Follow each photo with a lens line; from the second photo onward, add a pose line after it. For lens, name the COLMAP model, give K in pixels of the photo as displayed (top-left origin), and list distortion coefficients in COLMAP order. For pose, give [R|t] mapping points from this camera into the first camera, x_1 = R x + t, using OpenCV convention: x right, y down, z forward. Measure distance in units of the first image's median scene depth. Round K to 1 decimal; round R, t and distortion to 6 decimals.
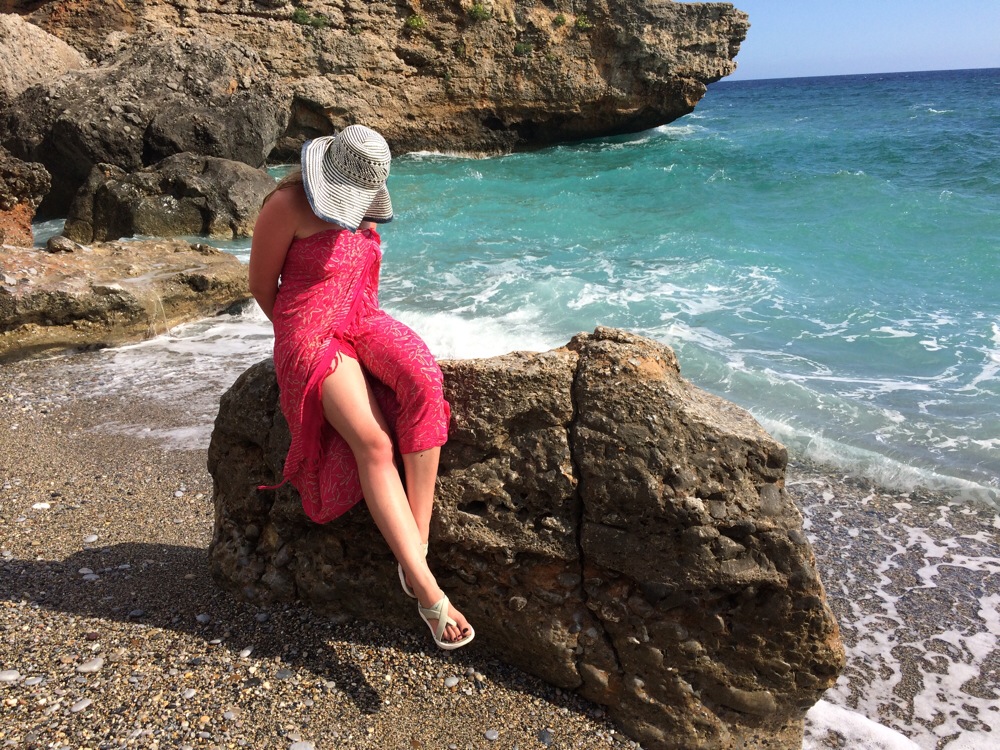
lens RADIAL K [[873.1, 0, 499.2], [0, 873.1, 379.4], [0, 0, 1]] dist [0.065341, -0.094262]
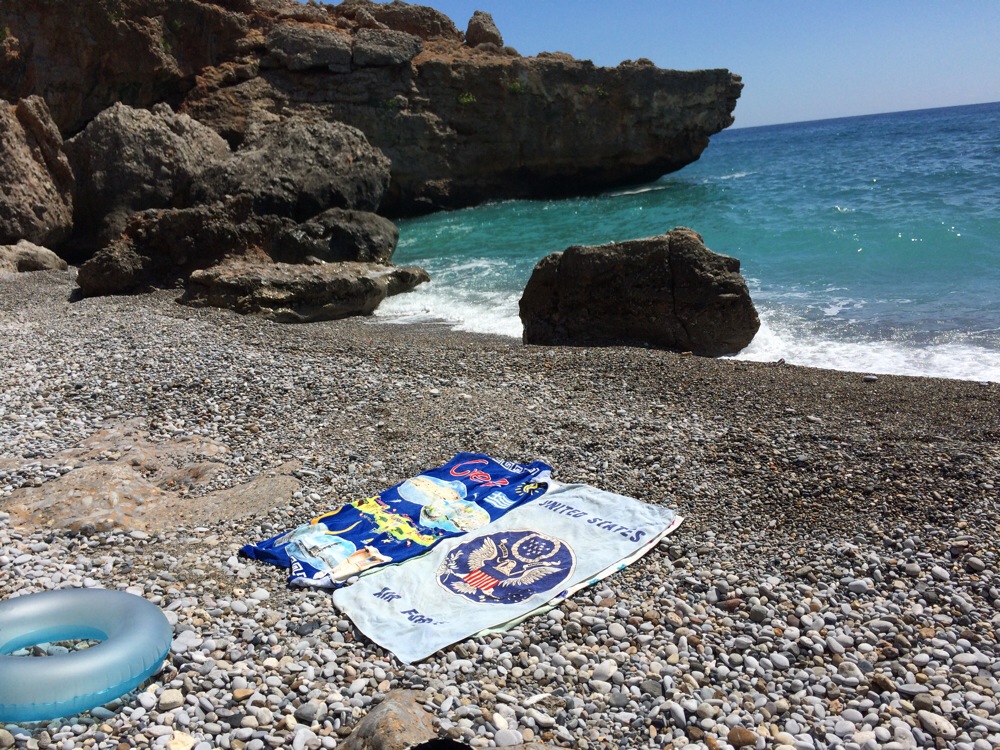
lens RADIAL K [[873.1, 0, 496.0], [0, 873.1, 375.9], [0, 0, 1]] dist [0.065341, -0.094262]
pose [[0.998579, -0.047538, -0.024099, -0.045566], [0.045831, 0.996700, -0.067001, 0.062792], [0.027205, 0.065801, 0.997462, -0.200170]]
